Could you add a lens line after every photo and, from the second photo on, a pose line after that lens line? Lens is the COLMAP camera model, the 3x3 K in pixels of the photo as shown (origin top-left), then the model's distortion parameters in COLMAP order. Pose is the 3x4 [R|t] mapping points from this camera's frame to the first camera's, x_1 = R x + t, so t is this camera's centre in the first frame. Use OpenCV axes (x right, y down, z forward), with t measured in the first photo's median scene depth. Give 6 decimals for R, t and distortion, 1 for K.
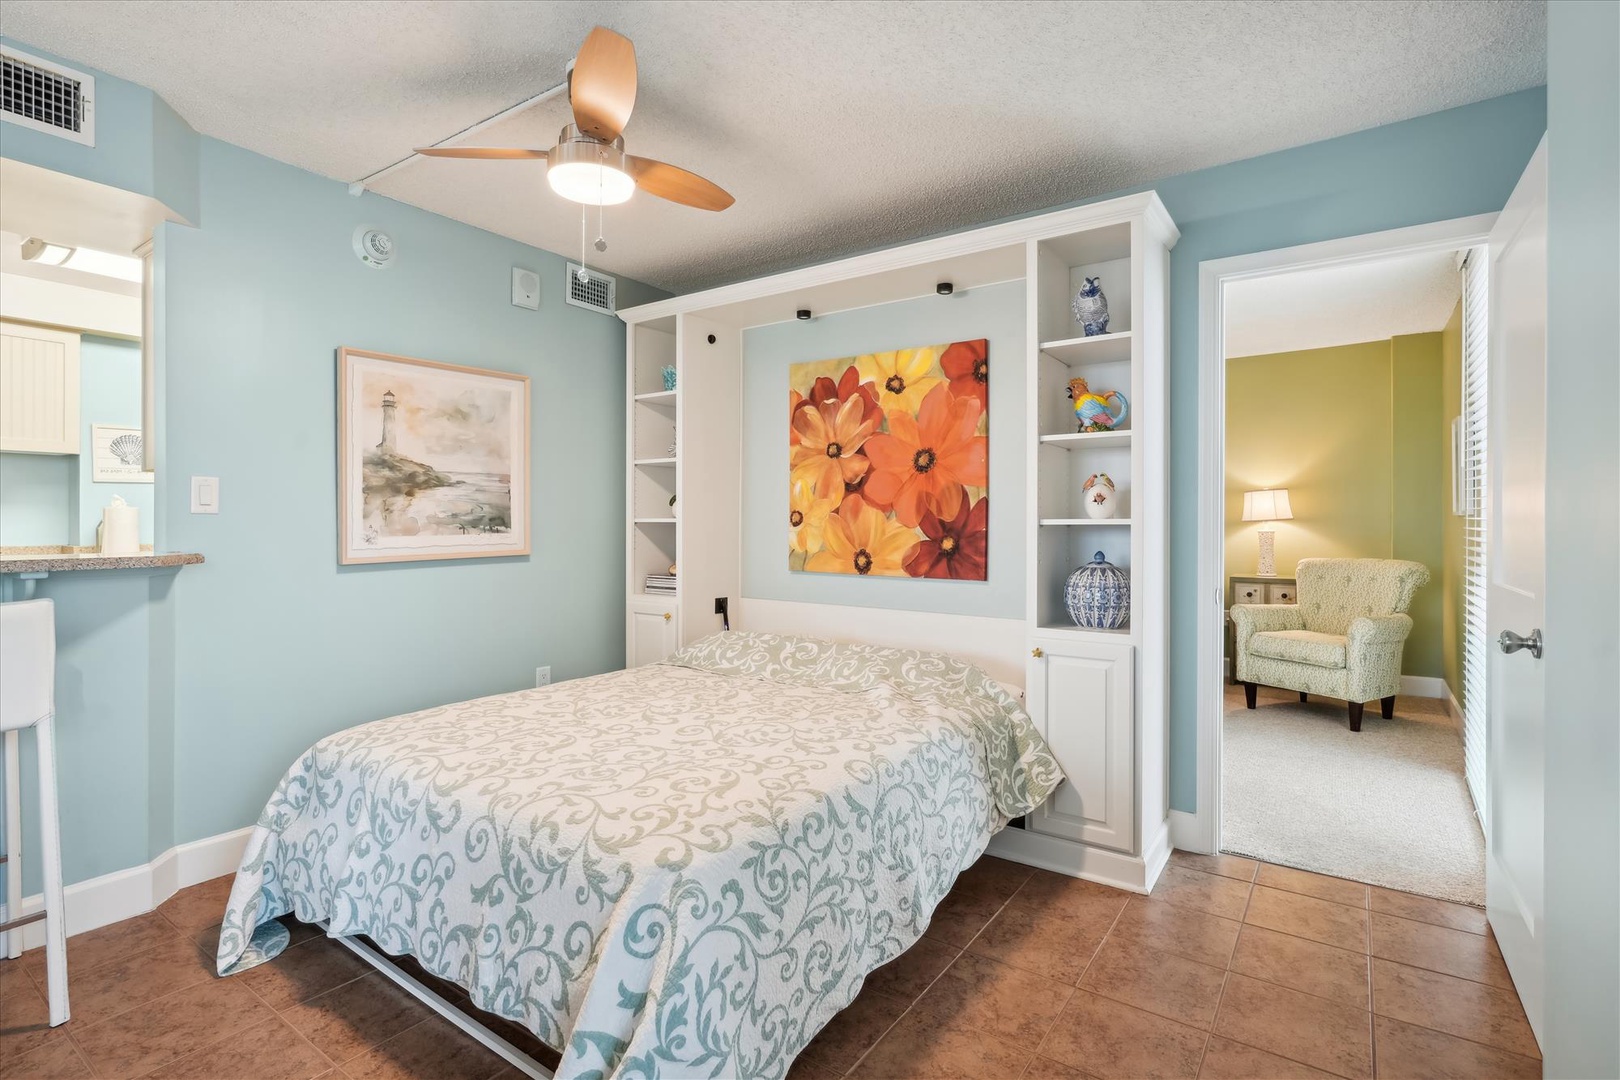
lens RADIAL K [[778.5, 0, 797.9], [0, 778.5, 496.5], [0, 0, 1]] dist [-0.004642, 0.000609]
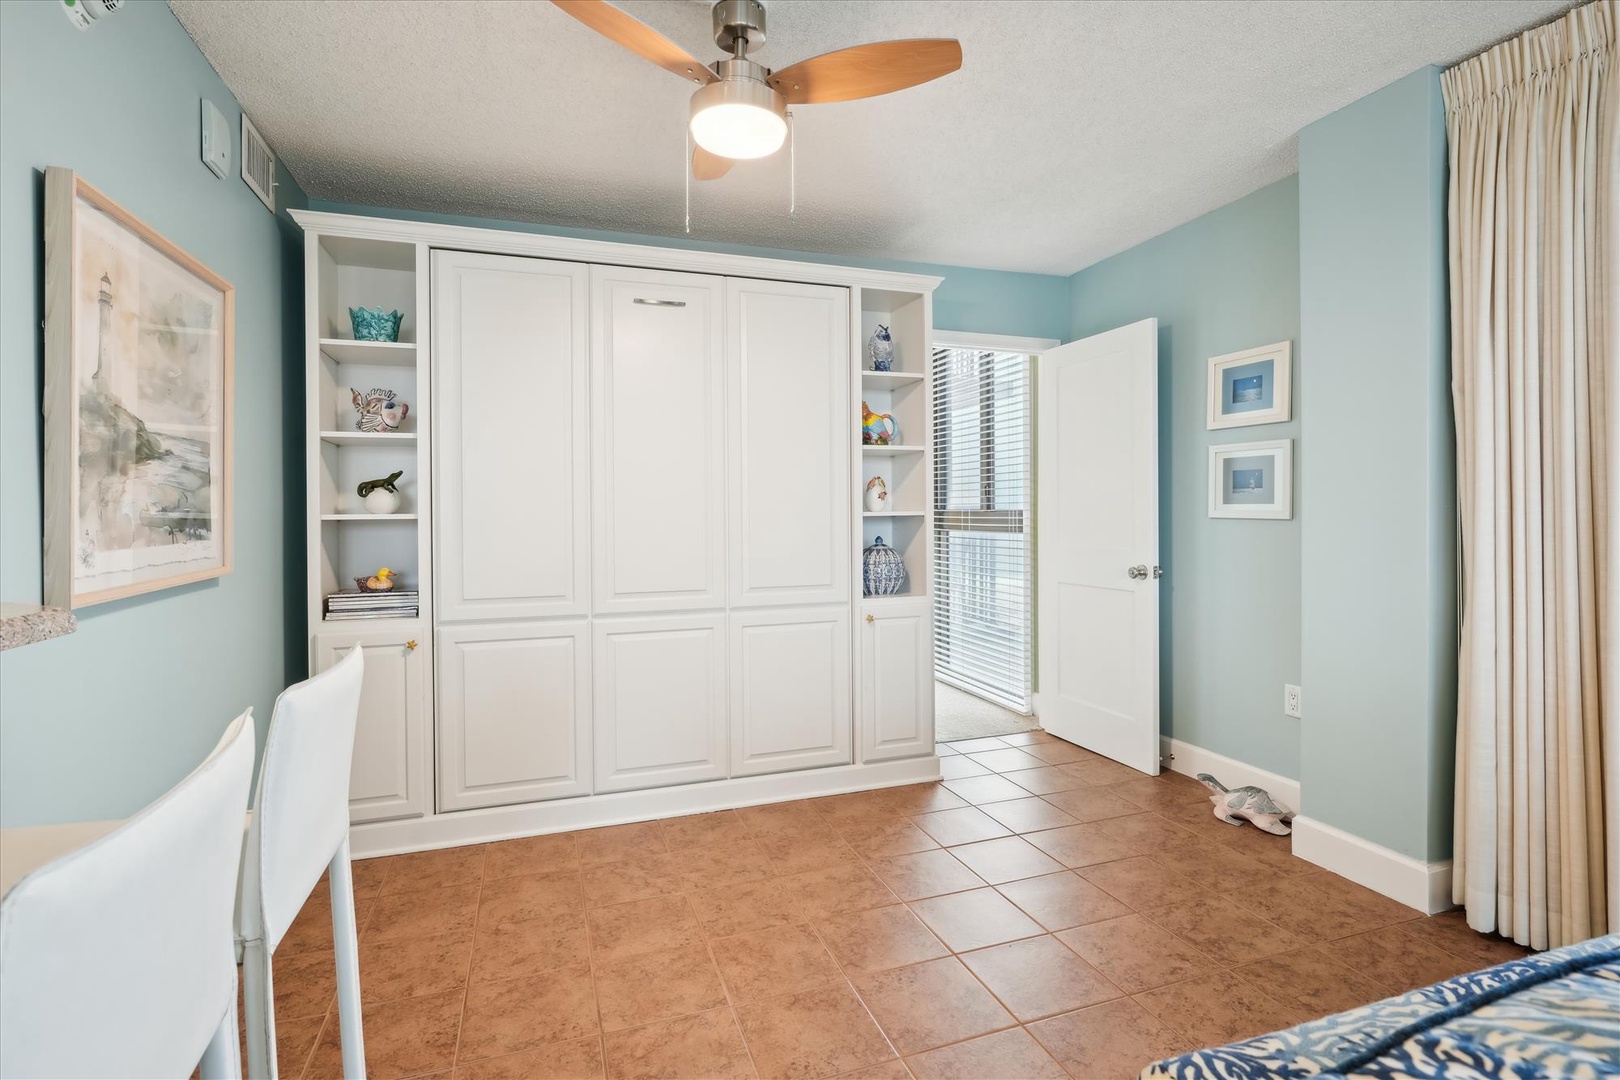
lens RADIAL K [[778.5, 0, 802.5], [0, 778.5, 491.4], [0, 0, 1]] dist [-0.004642, 0.000609]
pose [[0.579981, 0.016042, 0.814472, -0.668094], [-0.016455, 0.999833, -0.007976, 0.007418], [-0.814464, -0.008776, 0.580148, 0.309882]]
